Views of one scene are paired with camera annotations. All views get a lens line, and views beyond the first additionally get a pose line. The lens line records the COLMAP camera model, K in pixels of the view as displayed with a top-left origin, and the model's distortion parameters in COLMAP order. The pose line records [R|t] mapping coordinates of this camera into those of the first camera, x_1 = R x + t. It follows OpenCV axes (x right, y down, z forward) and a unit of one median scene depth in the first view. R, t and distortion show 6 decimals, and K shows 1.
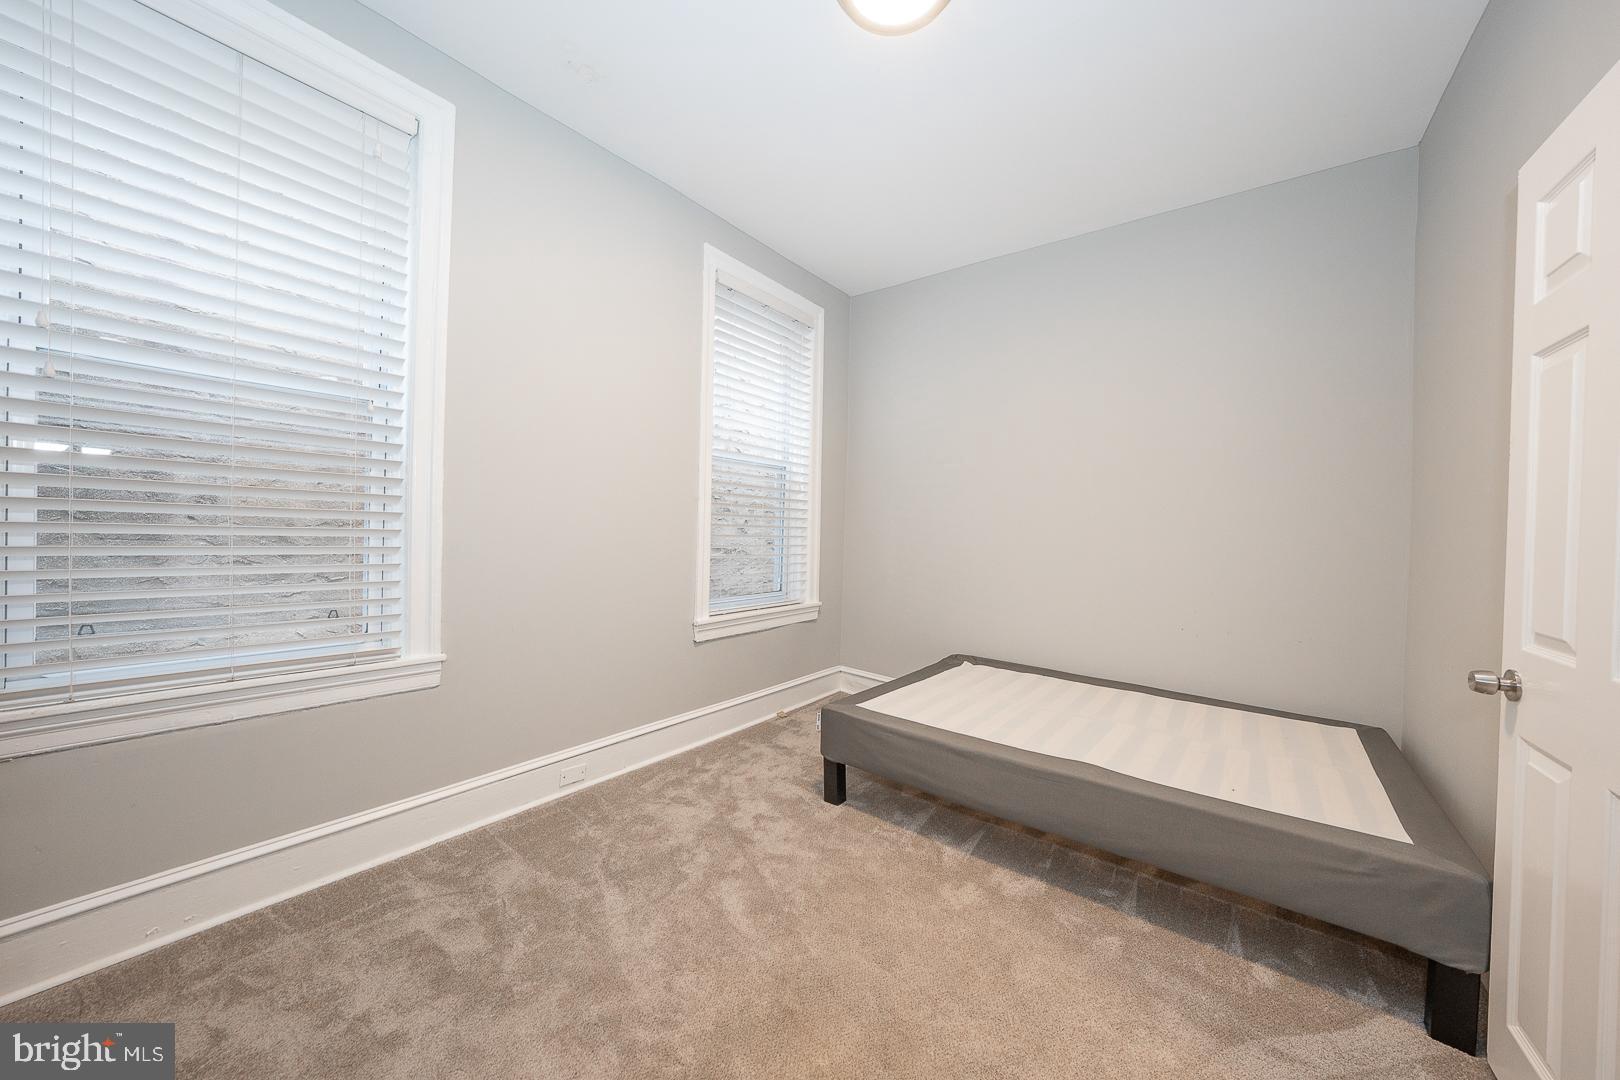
lens RADIAL K [[565.1, 0, 815.8], [0, 565.1, 529.1], [0, 0, 1]] dist [-0.014844, 0.005722]
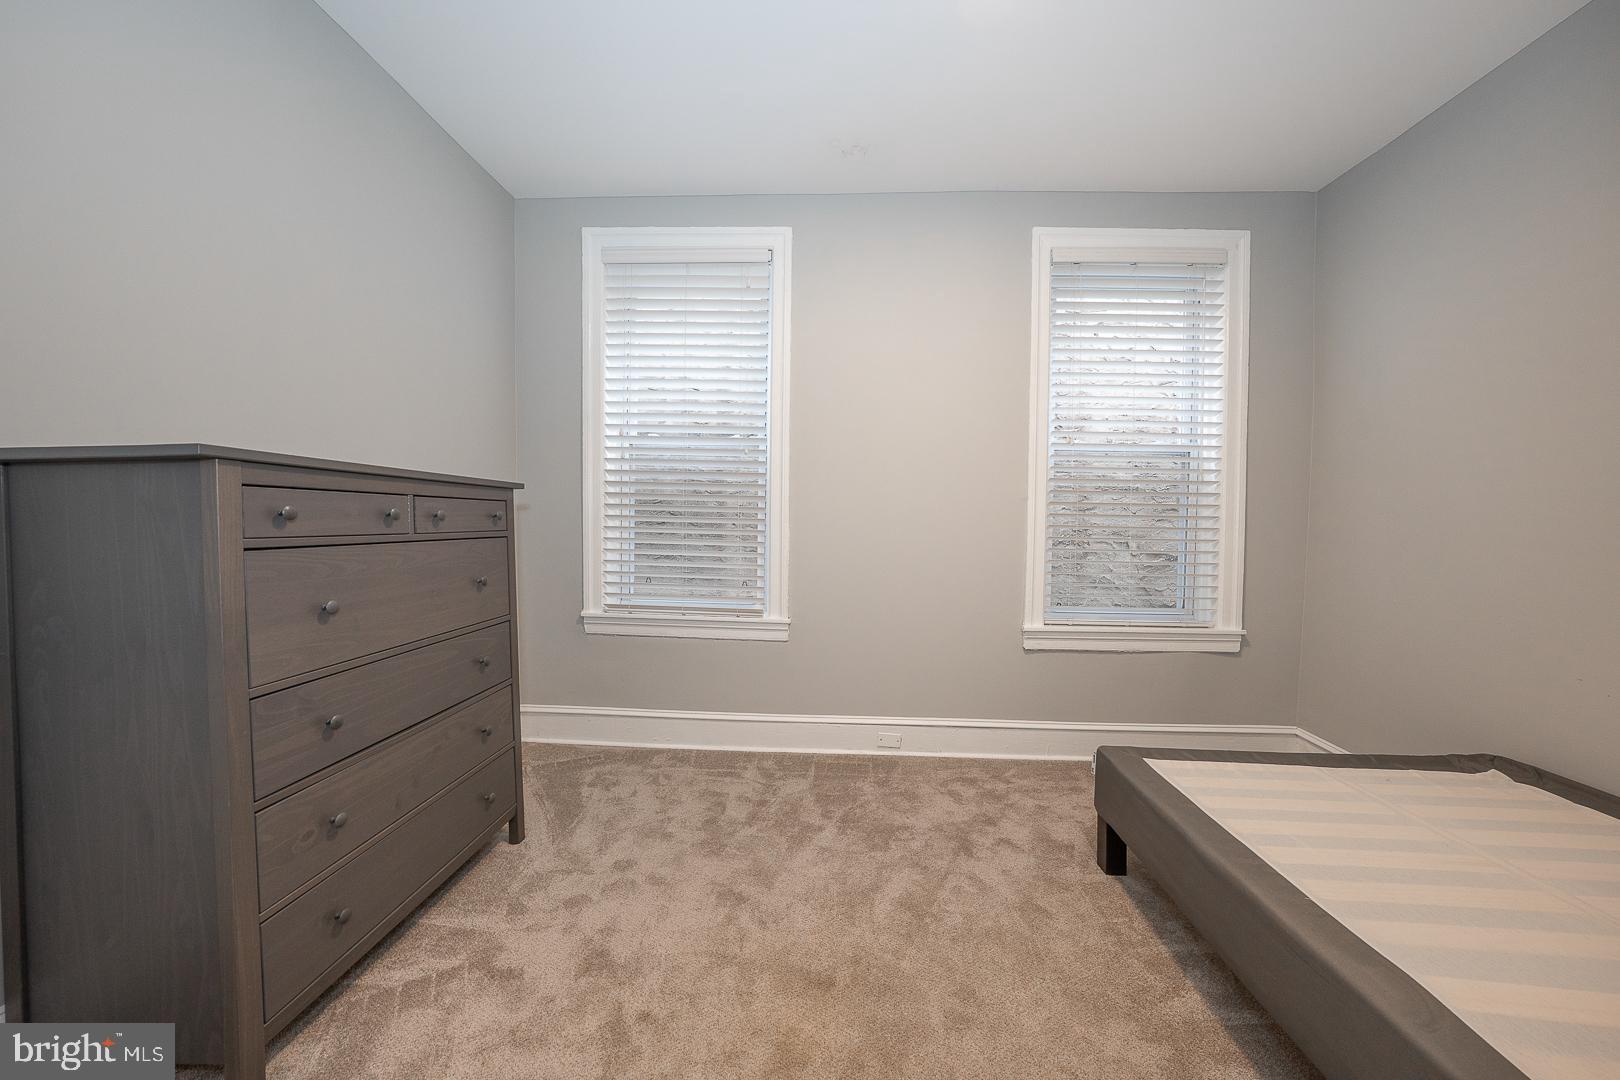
lens RADIAL K [[565.1, 0, 815.8], [0, 565.1, 529.1], [0, 0, 1]] dist [-0.014844, 0.005722]
pose [[0.585150, -0.002705, -0.810920, 0.452676], [-0.002003, 0.999987, -0.004782, 0.003234], [0.810922, 0.004423, 0.585137, 0.196565]]
